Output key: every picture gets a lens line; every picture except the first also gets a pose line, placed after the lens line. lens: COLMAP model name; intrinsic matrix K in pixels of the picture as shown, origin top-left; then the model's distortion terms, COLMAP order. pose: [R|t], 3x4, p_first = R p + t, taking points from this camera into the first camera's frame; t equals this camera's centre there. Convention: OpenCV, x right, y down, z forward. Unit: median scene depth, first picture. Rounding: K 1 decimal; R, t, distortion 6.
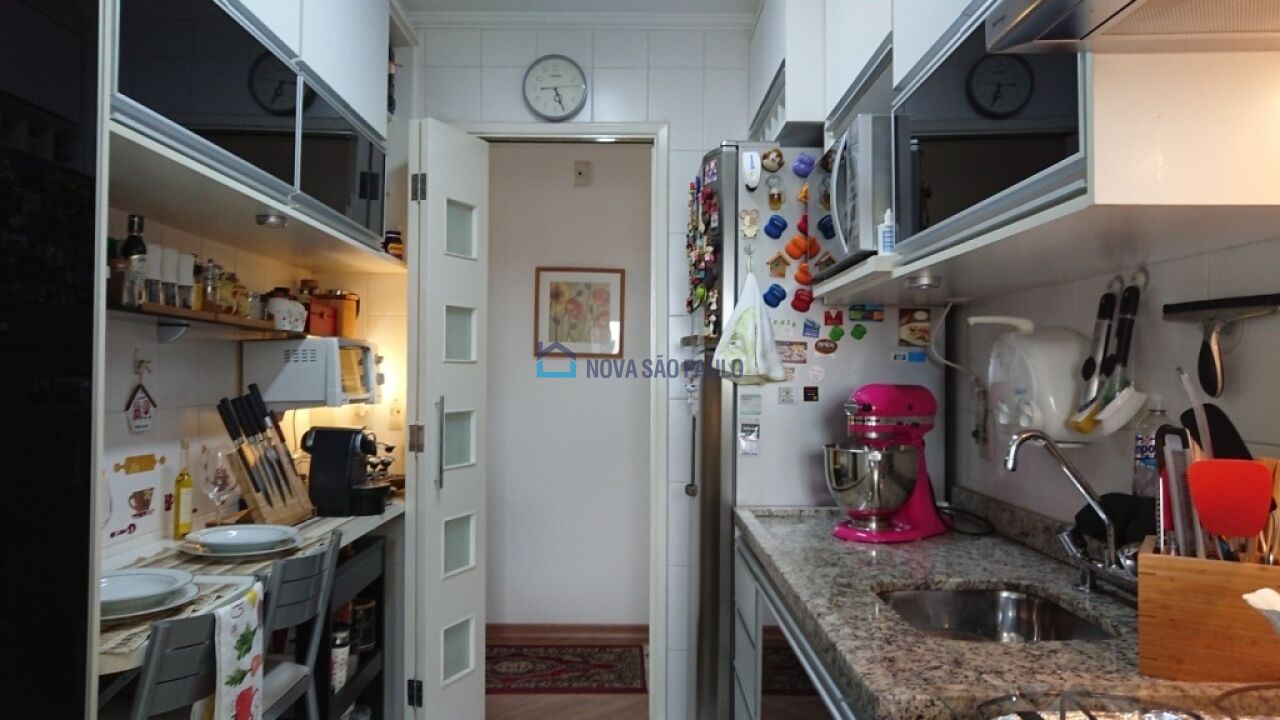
lens RADIAL K [[880.1, 0, 640.0], [0, 880.1, 365.1], [0, 0, 1]] dist [-0.010553, 0.002015]
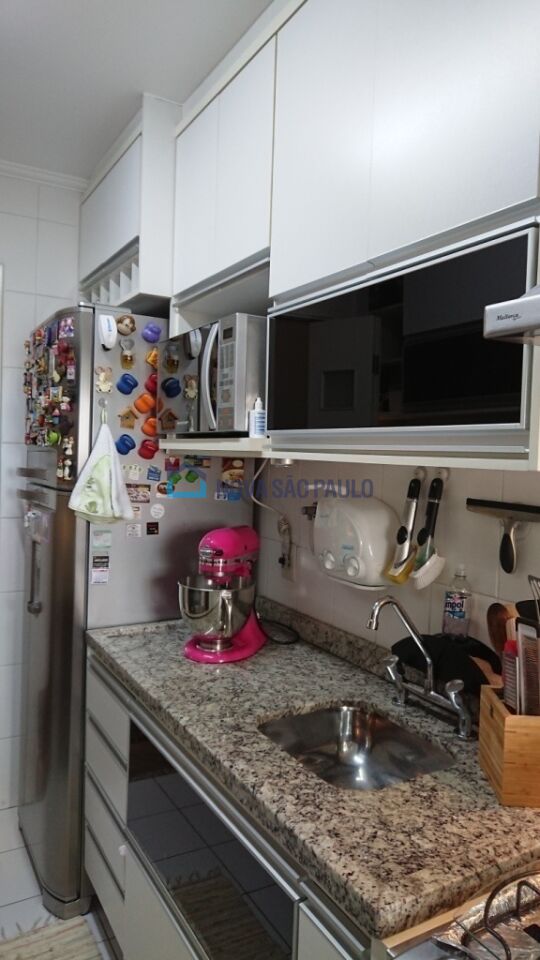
lens RADIAL K [[660.1, 0, 270.4], [0, 660.1, 486.1], [0, 0, 1]] dist [-0.010553, 0.002015]
pose [[0.870804, 0.000262, 0.491631, -0.112895], [-0.034038, 0.997632, 0.059758, -0.089087], [-0.490451, -0.068771, 0.868751, 0.166280]]
